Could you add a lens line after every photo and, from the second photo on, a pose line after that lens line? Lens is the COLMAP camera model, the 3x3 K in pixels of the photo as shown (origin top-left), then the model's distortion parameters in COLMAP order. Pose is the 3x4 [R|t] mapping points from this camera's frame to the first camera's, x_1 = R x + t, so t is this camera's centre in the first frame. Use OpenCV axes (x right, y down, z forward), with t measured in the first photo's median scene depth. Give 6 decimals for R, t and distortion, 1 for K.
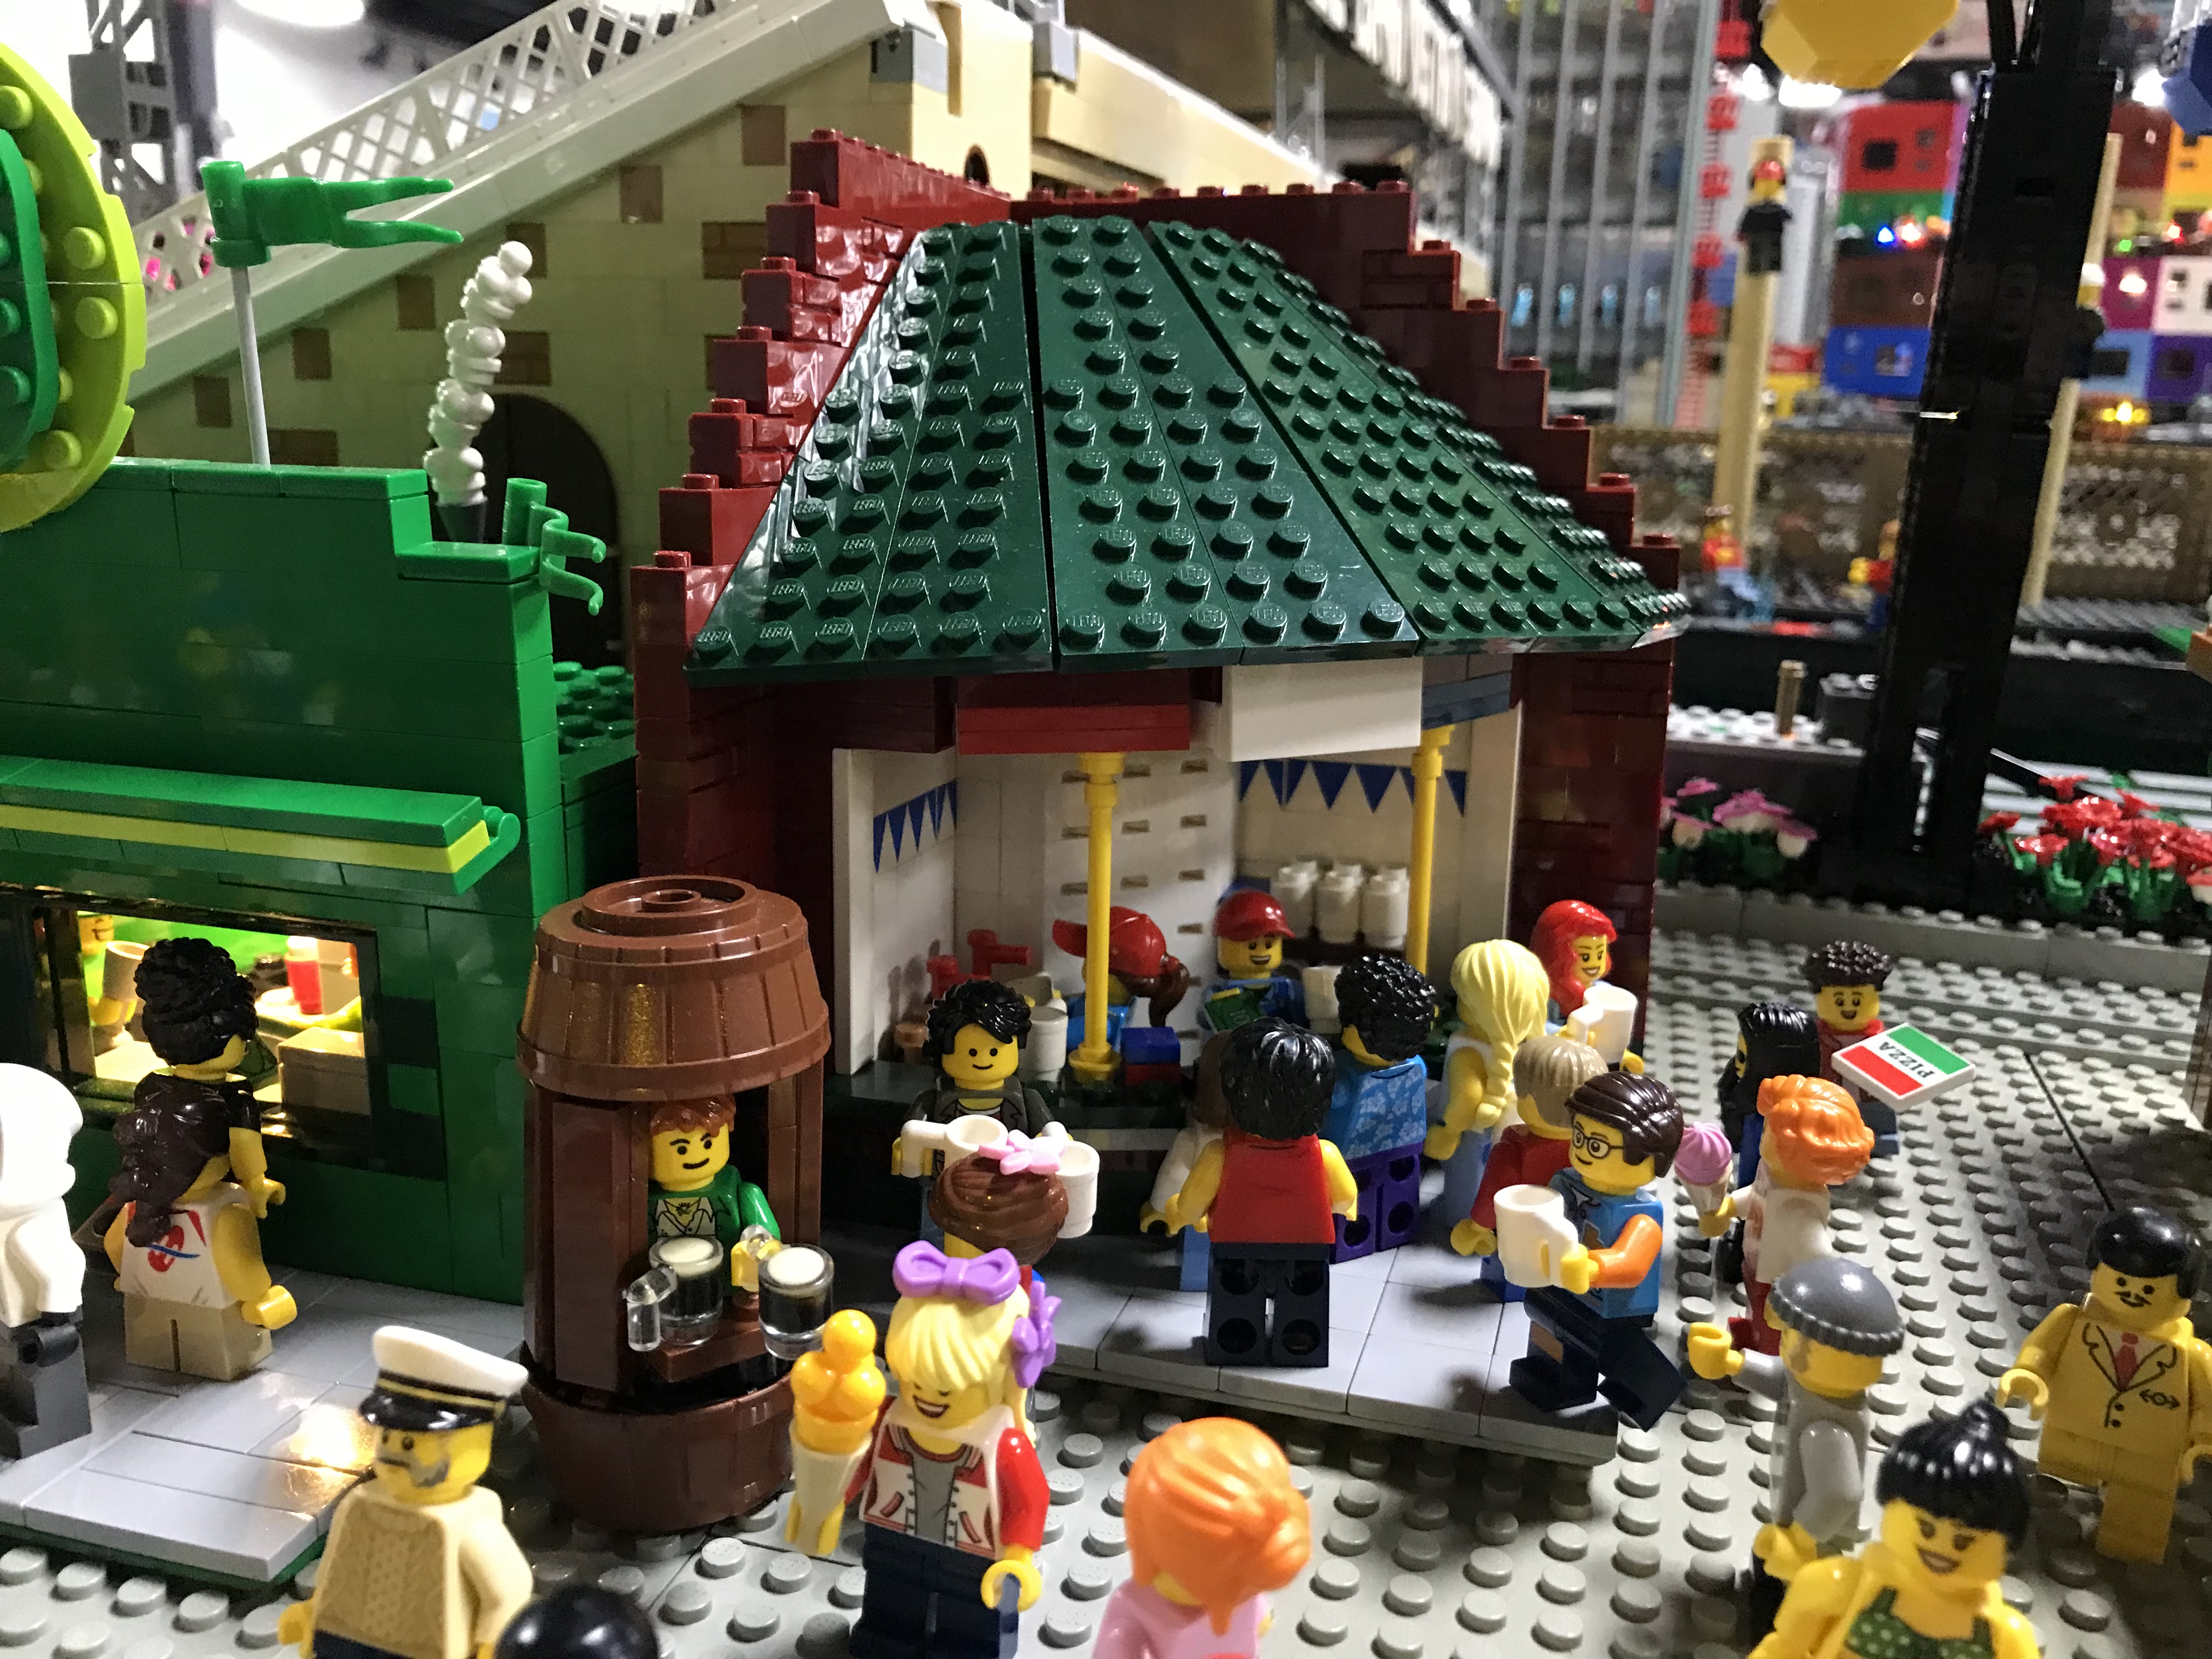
lens RADIAL K [[1858.0, 0, 1107.1], [0, 1858.0, 771.9], [0, 0, 1]] dist [0.001715, 0.003737]
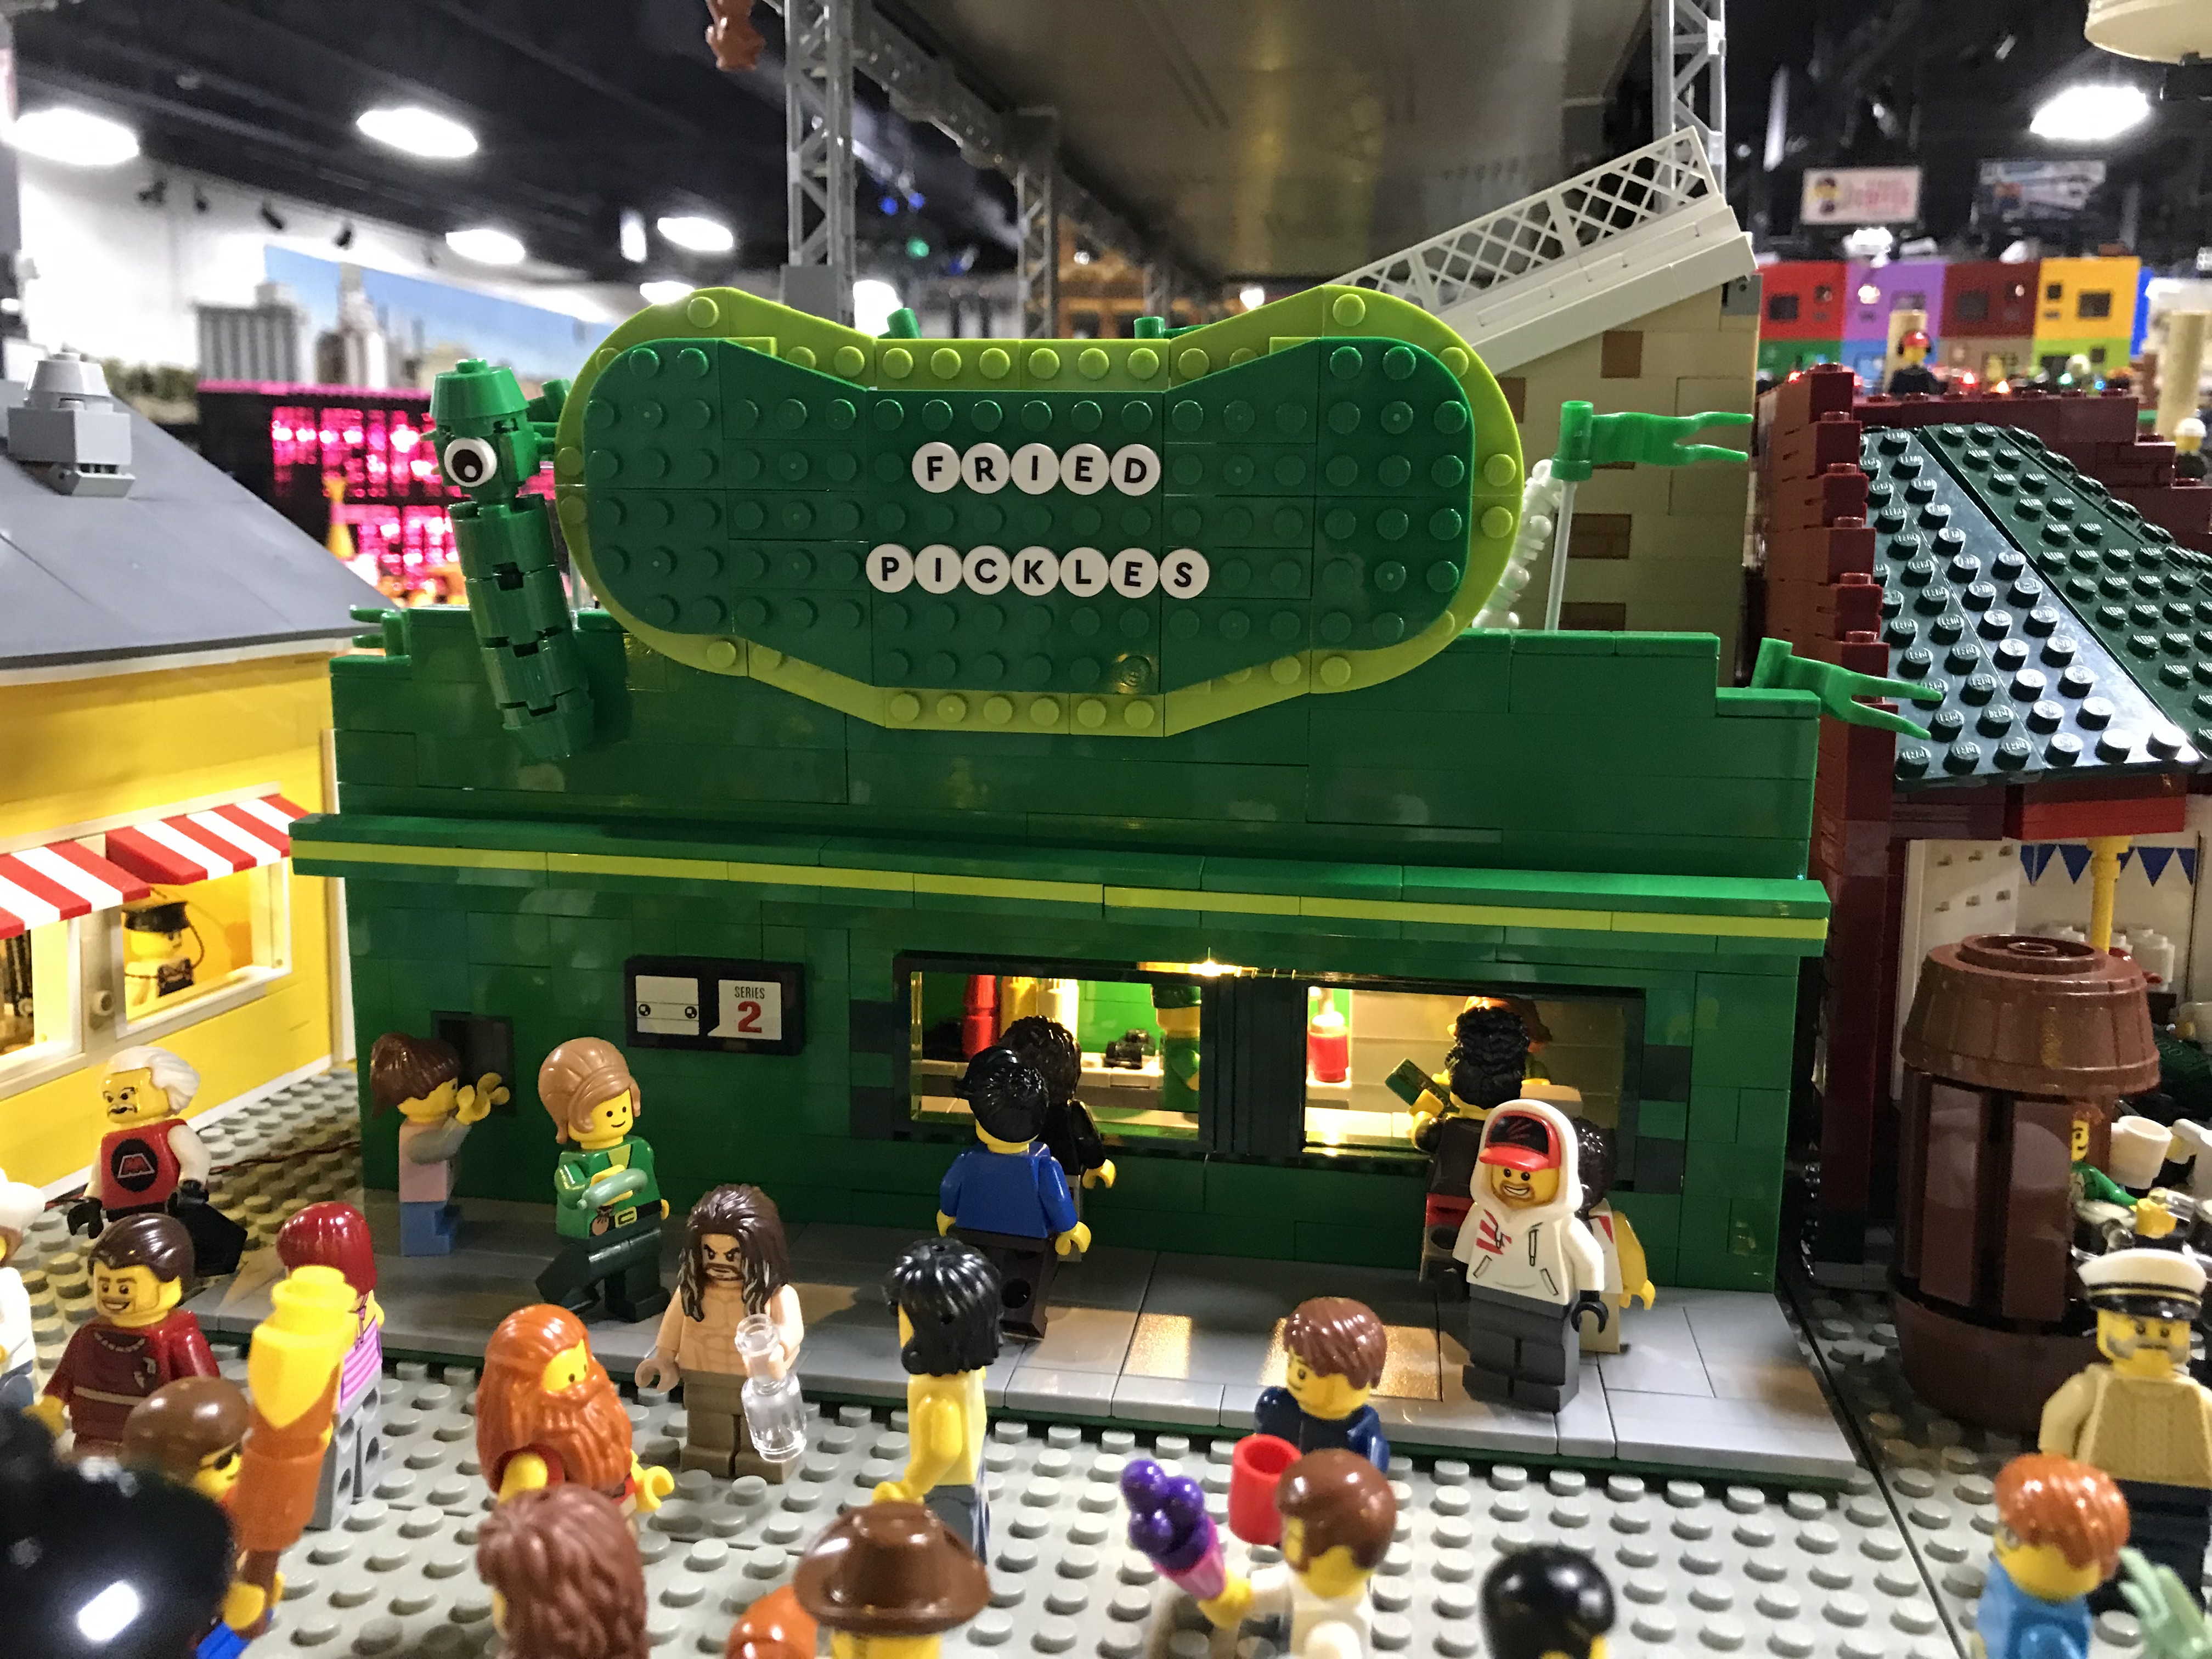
lens RADIAL K [[1828.3, 0, 1106.0], [0, 1828.3, 829.5], [0, 0, 1]] dist [0.003477, -0.000072]
pose [[0.995251, -0.026408, 0.093694, -0.666831], [0.029796, 0.998945, -0.034943, 0.004331], [-0.092672, 0.037569, 0.994988, -0.163990]]
